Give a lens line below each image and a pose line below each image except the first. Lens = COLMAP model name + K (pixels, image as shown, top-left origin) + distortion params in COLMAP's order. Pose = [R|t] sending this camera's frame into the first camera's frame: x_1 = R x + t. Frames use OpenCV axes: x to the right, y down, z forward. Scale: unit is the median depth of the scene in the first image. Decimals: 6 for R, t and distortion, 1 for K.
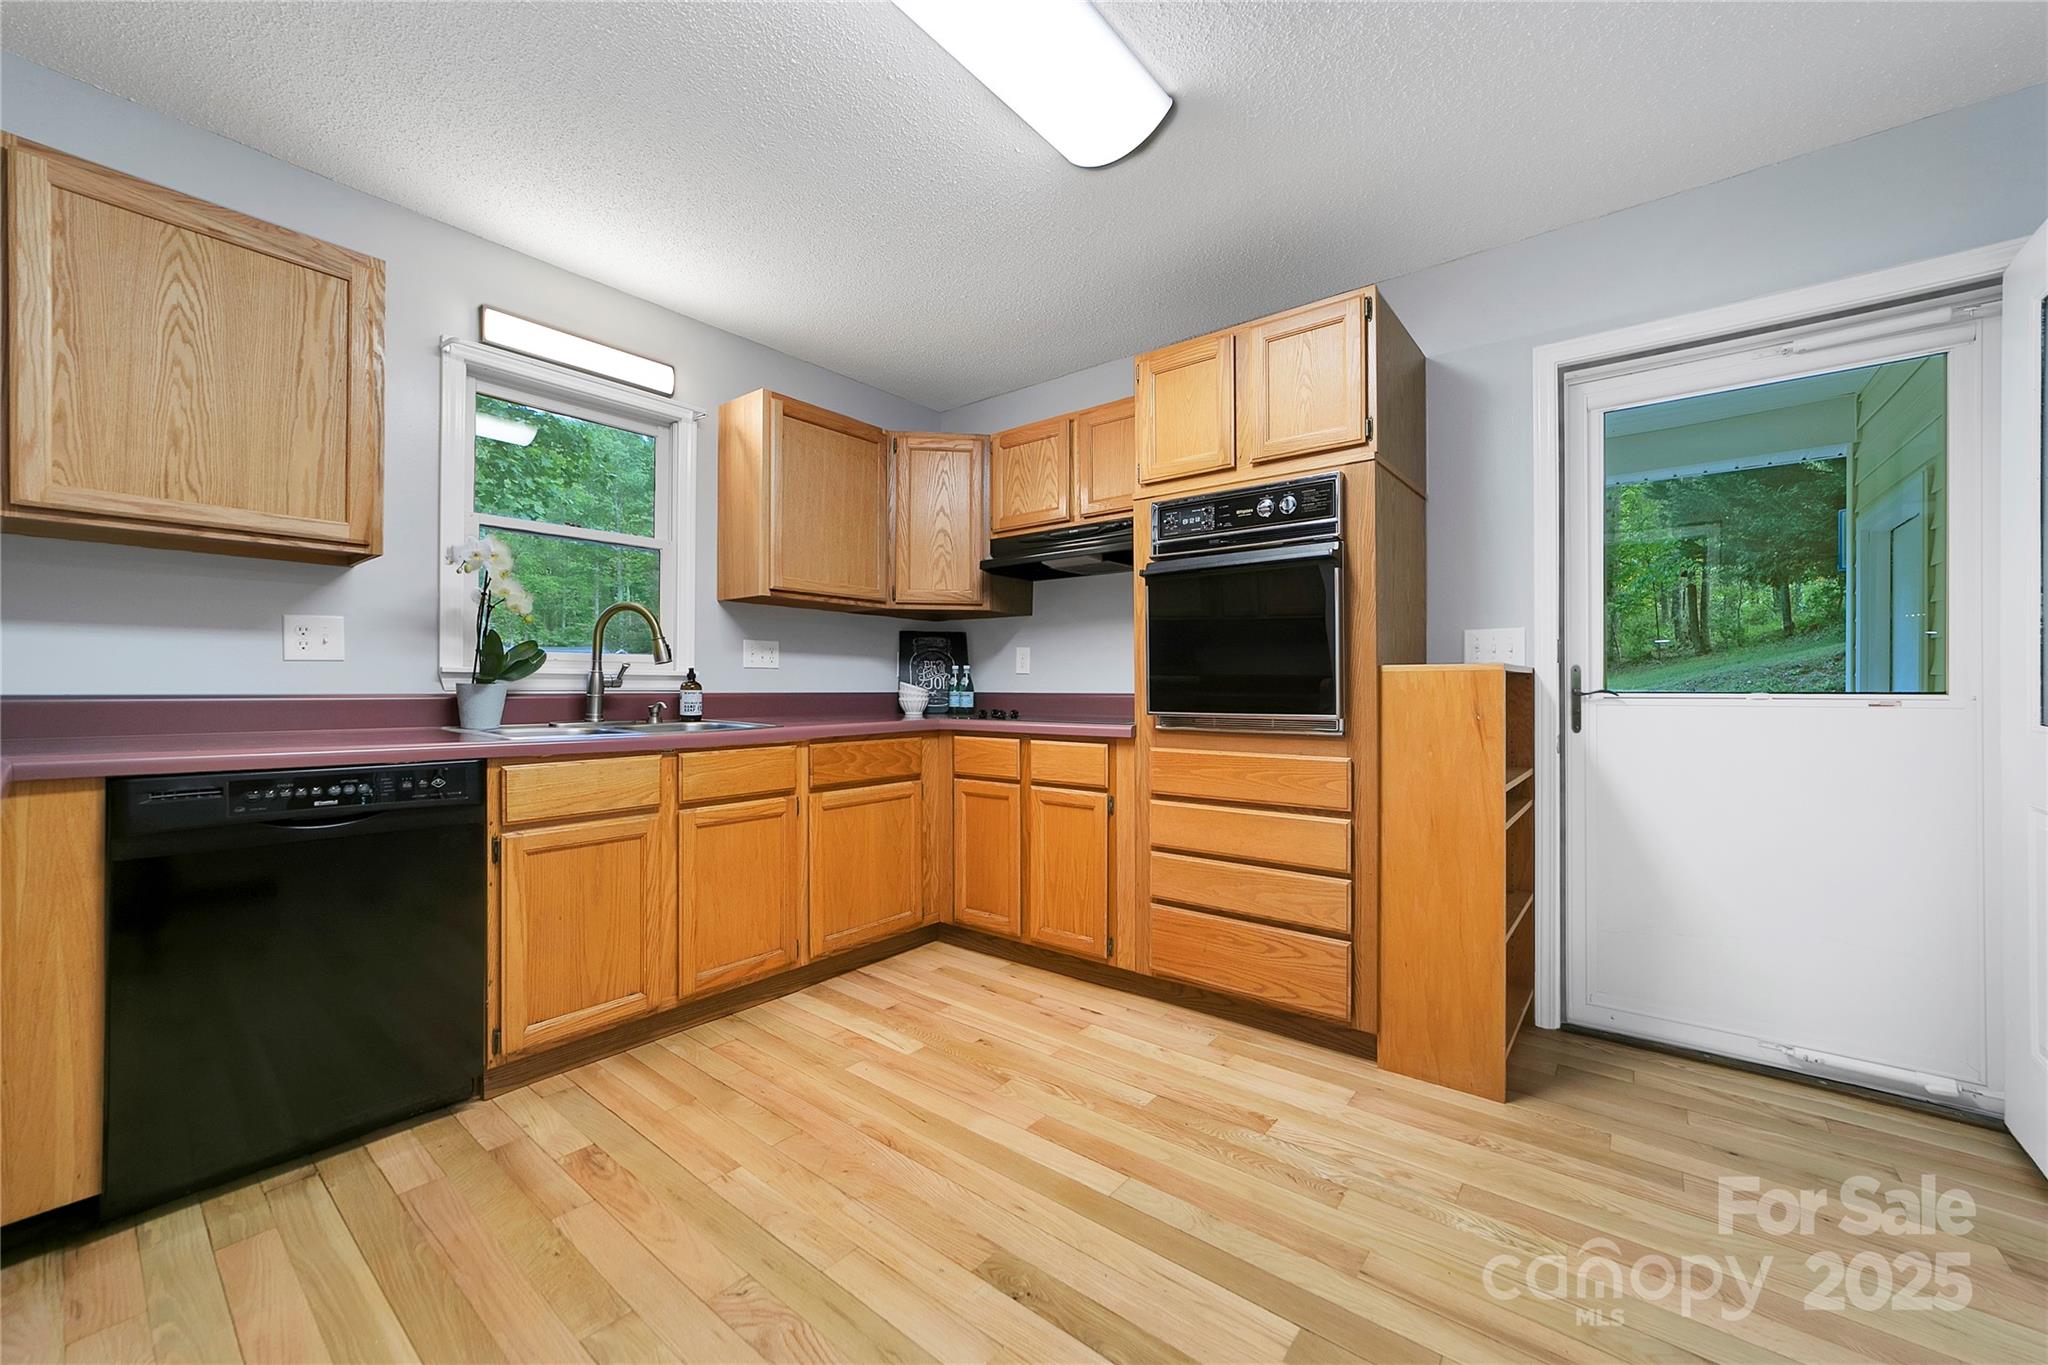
lens RADIAL K [[789.6, 0, 1027.6], [0, 789.6, 687.0], [0, 0, 1]] dist [-0.009800, 0.004656]
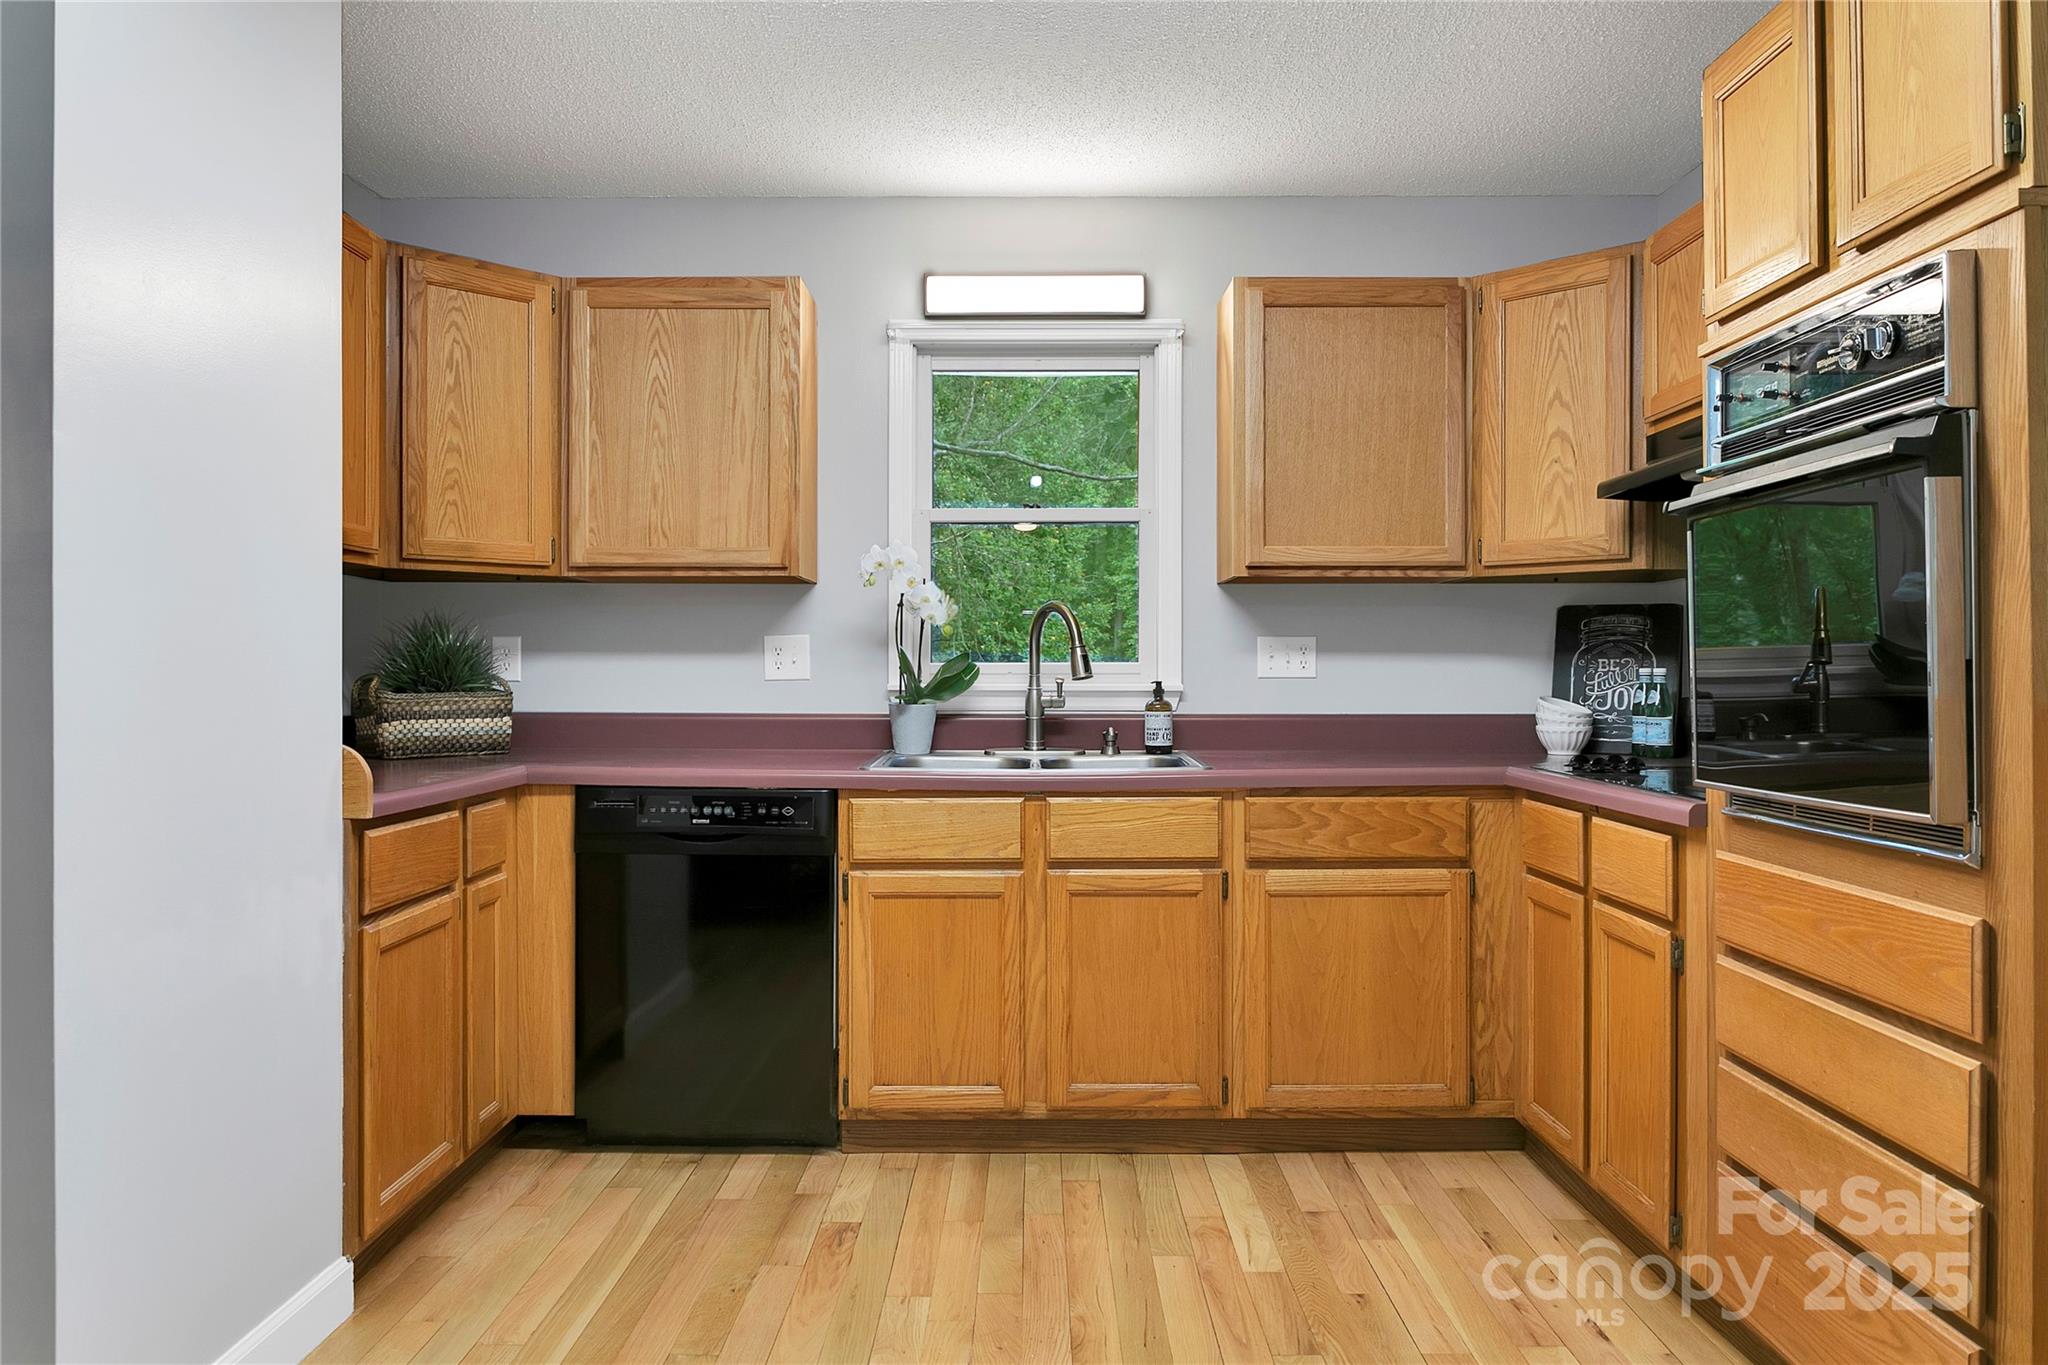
lens RADIAL K [[1390.2, 0, 1025.2], [0, 1390.2, 679.1], [0, 0, 1]] dist [-0.015580, 0.002508]
pose [[0.619660, 0.003326, -0.784863, 0.629588], [0.001752, 0.999983, 0.005621, -0.041176], [0.784868, -0.004859, 0.619644, 0.124099]]
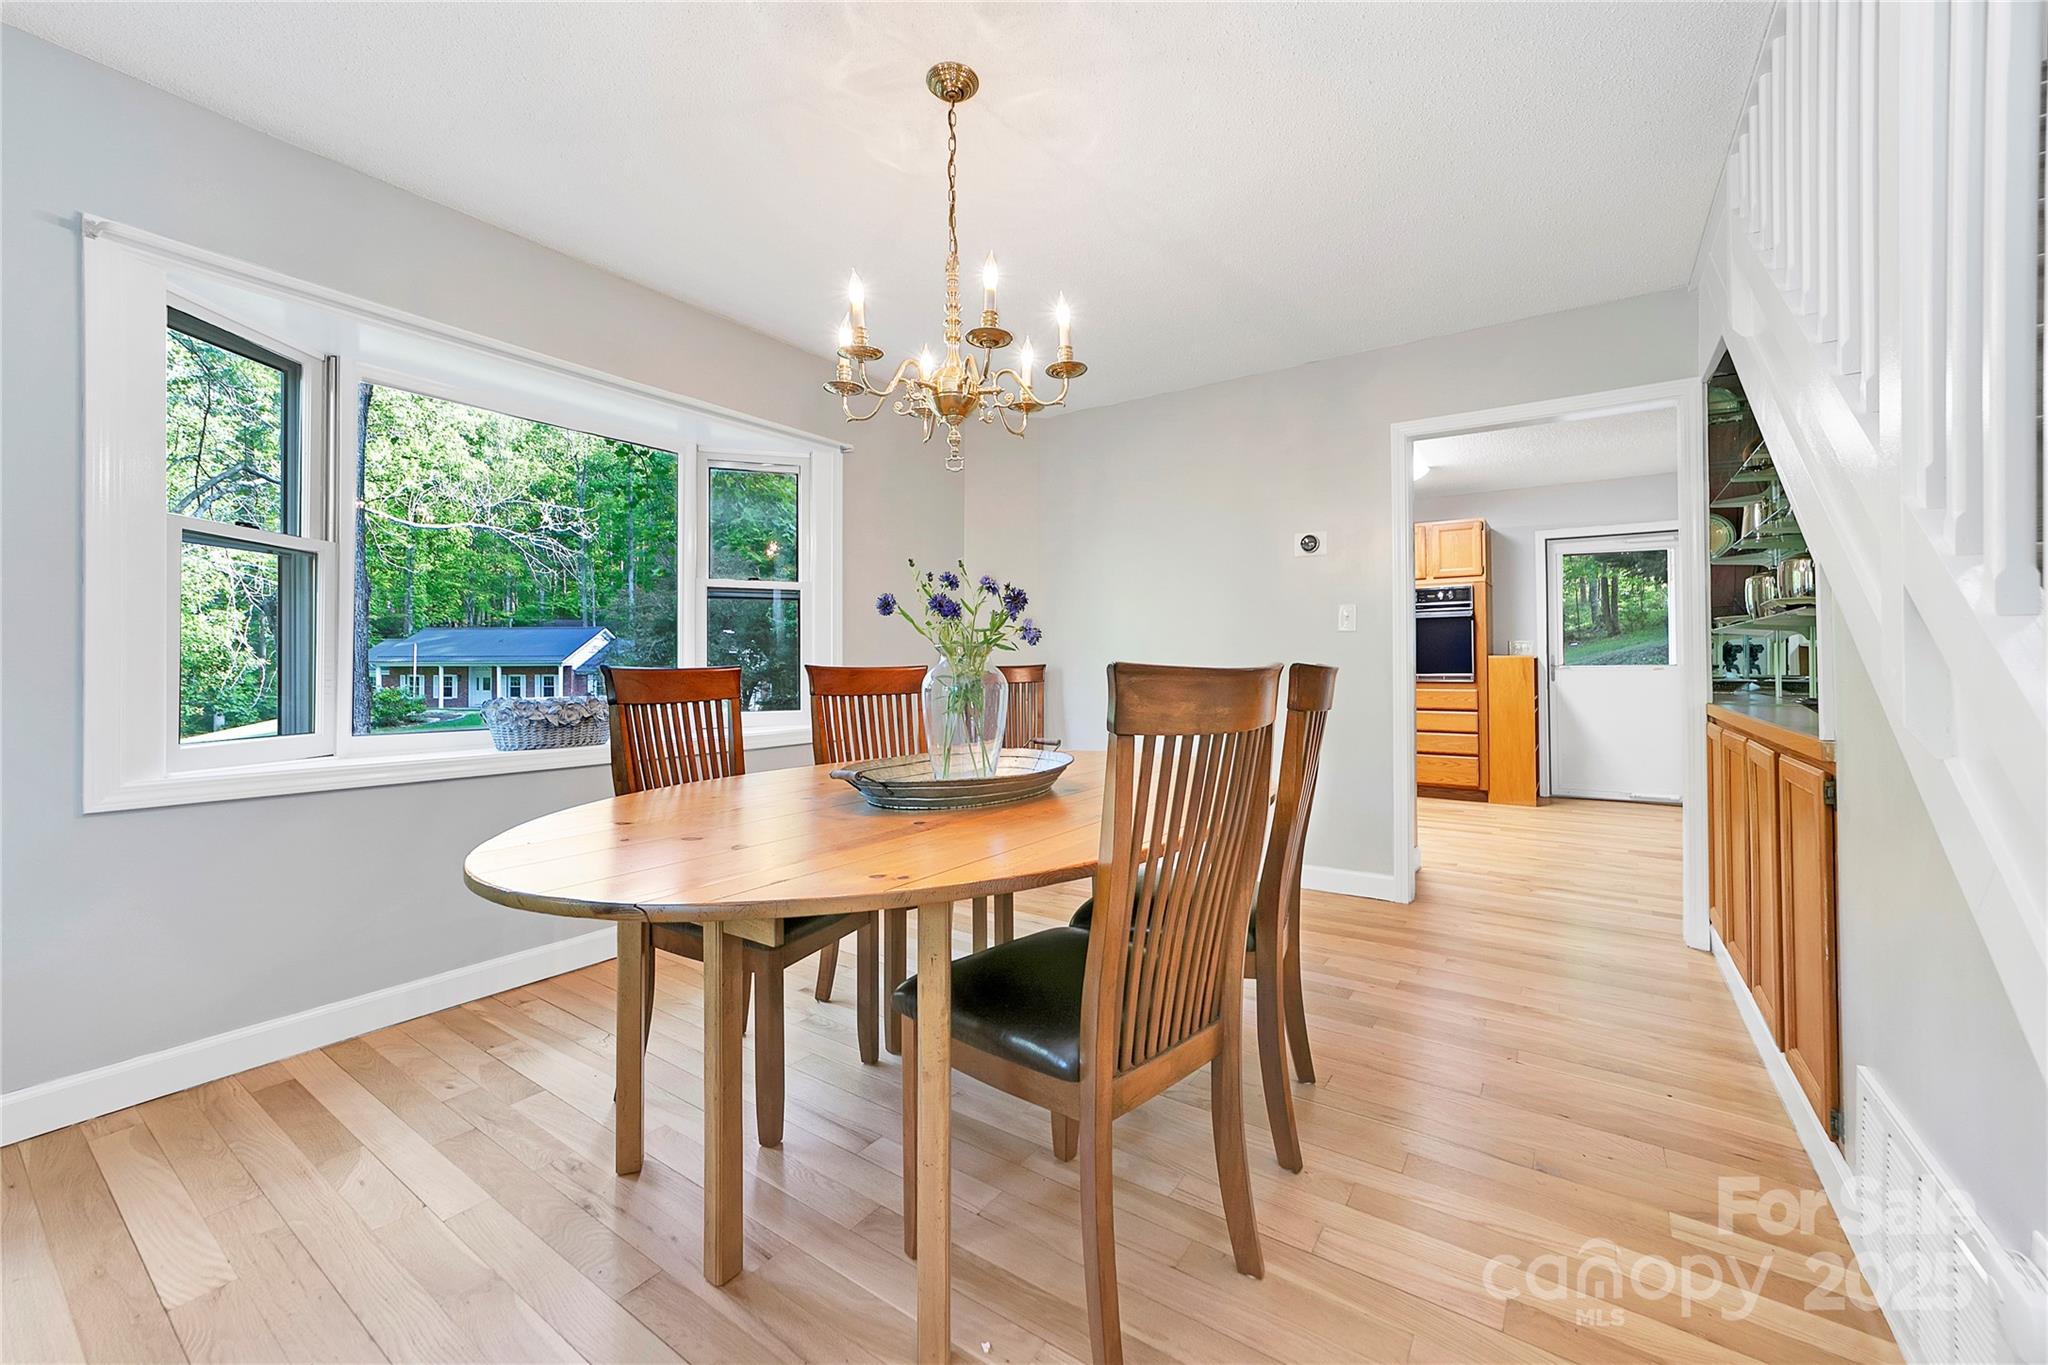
lens RADIAL K [[789.6, 0, 1027.4], [0, 789.6, 662.2], [0, 0, 1]] dist [-0.009800, 0.004656]
pose [[0.997827, -0.006044, 0.065617, -1.234691], [0.006327, 0.999972, -0.004098, -0.005125], [-0.065590, 0.004504, 0.997836, -1.510290]]
